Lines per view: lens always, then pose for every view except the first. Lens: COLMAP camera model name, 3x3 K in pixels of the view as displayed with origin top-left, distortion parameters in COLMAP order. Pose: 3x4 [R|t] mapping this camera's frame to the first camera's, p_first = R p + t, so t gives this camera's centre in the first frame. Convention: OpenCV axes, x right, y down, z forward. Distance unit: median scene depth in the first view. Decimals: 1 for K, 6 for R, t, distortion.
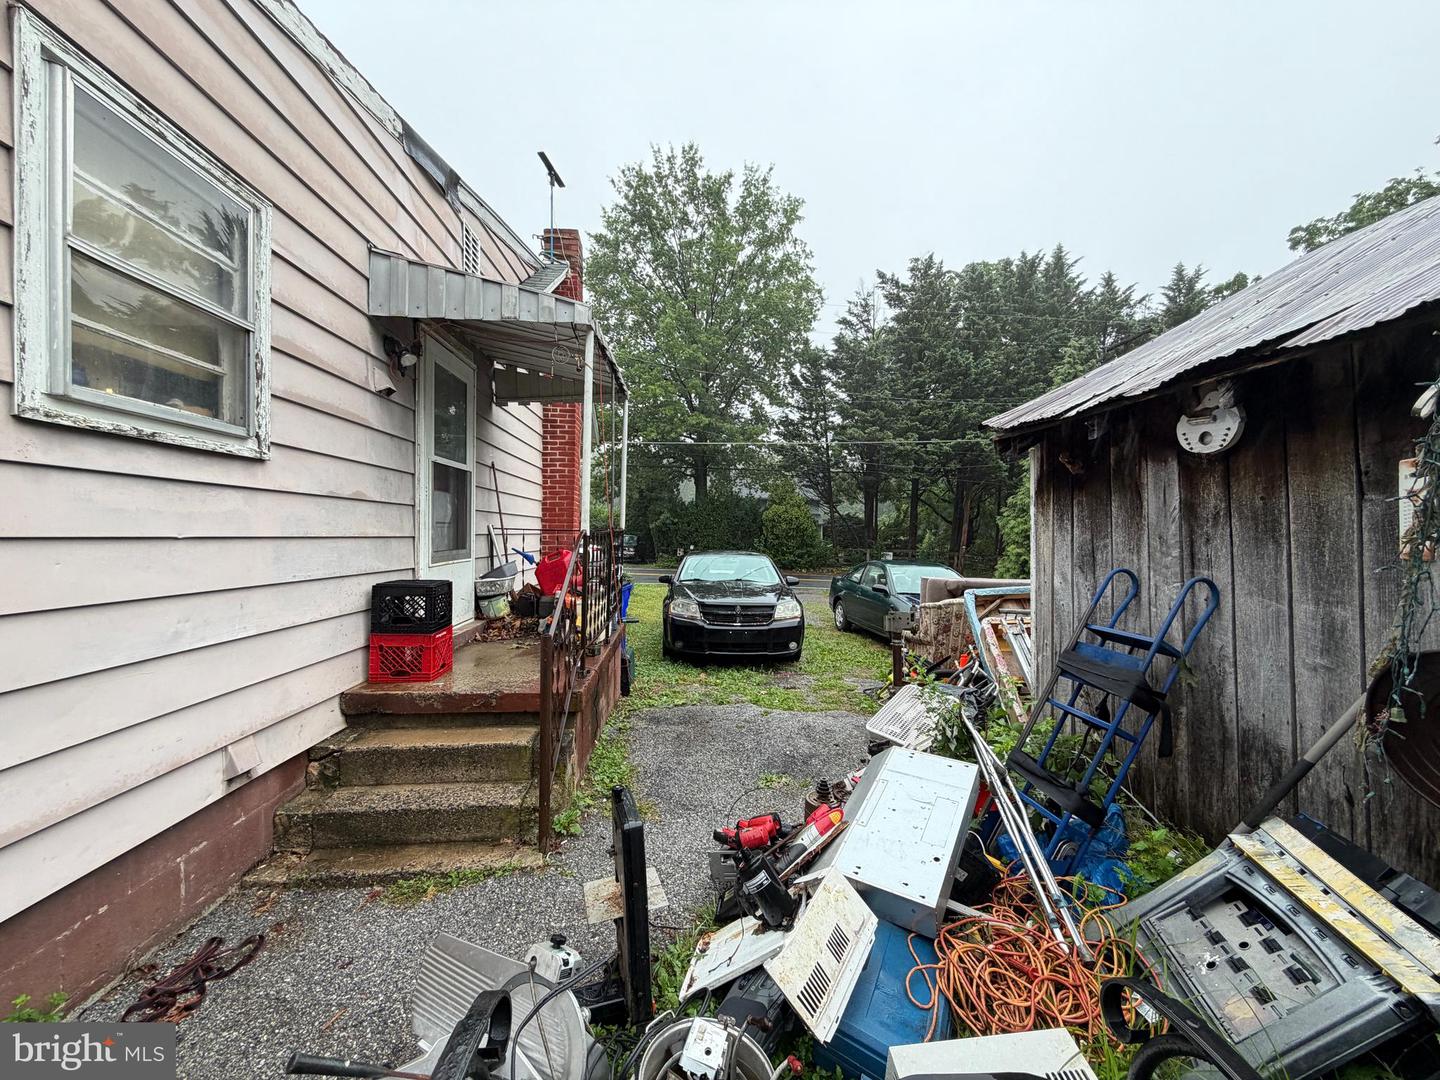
lens RADIAL K [[576.3, 0, 720.0], [0, 576.3, 540.0], [0, 0, 1]] dist [0.001903, 0.000308]
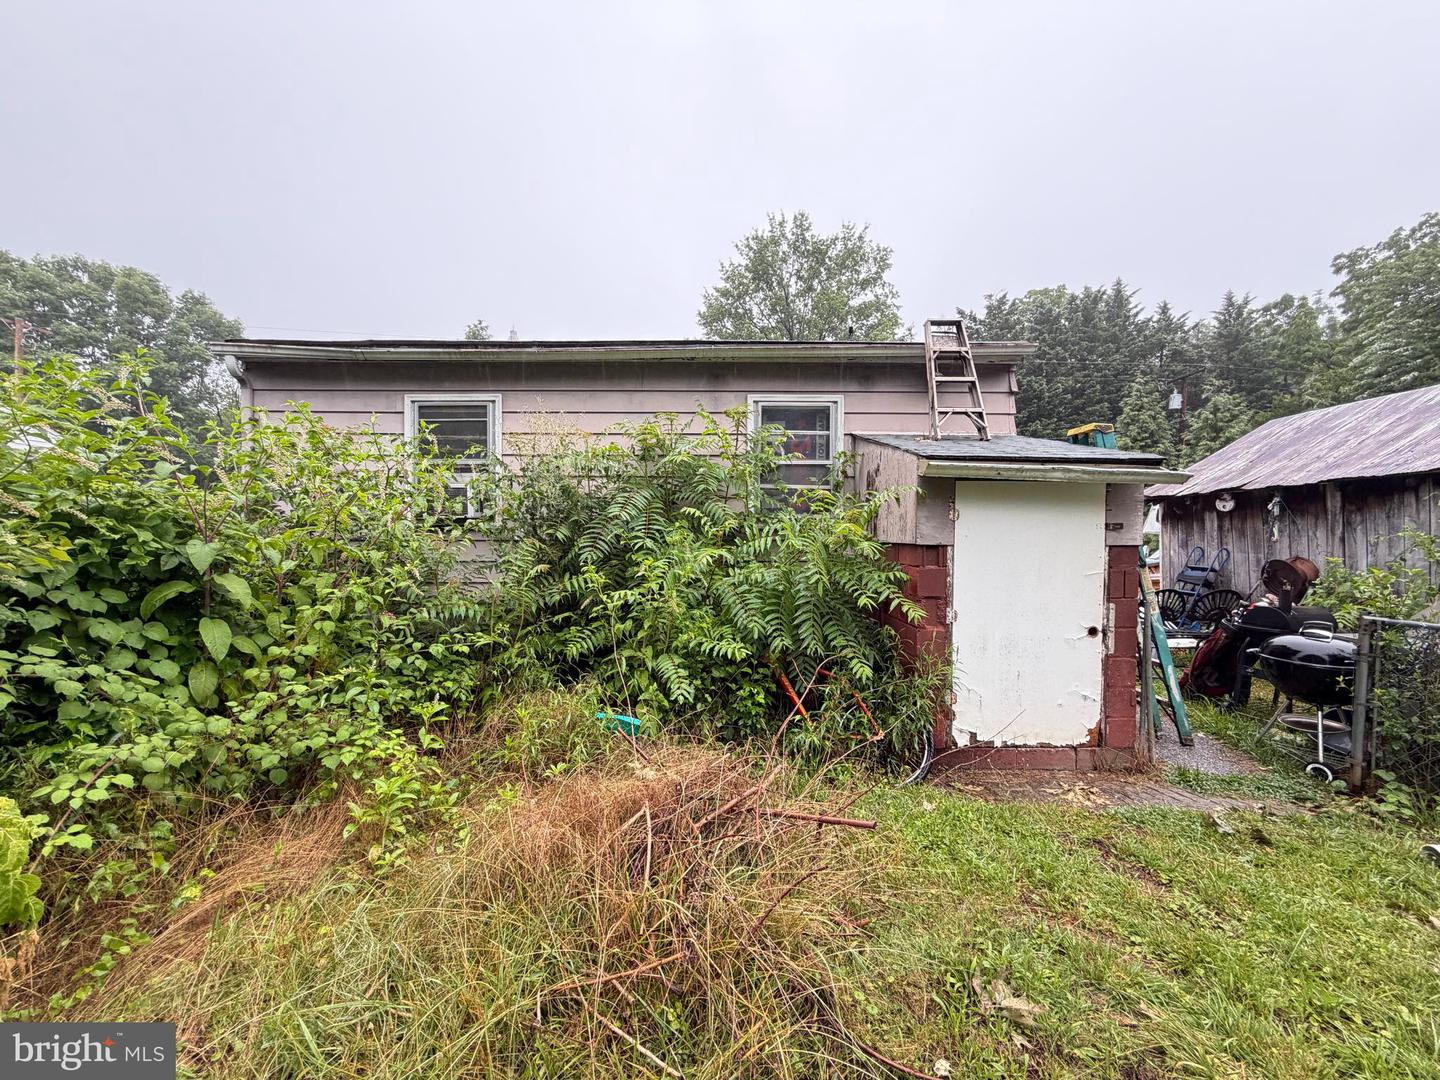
lens RADIAL K [[576.8, 0, 720.0], [0, 576.8, 540.0], [0, 0, 1]] dist [0.000027, -0.000121]
pose [[0.998209, -0.010905, -0.058816, -0.140690], [0.010680, 0.999934, -0.004140, 0.000039], [0.058857, 0.003504, 0.998260, -0.187372]]
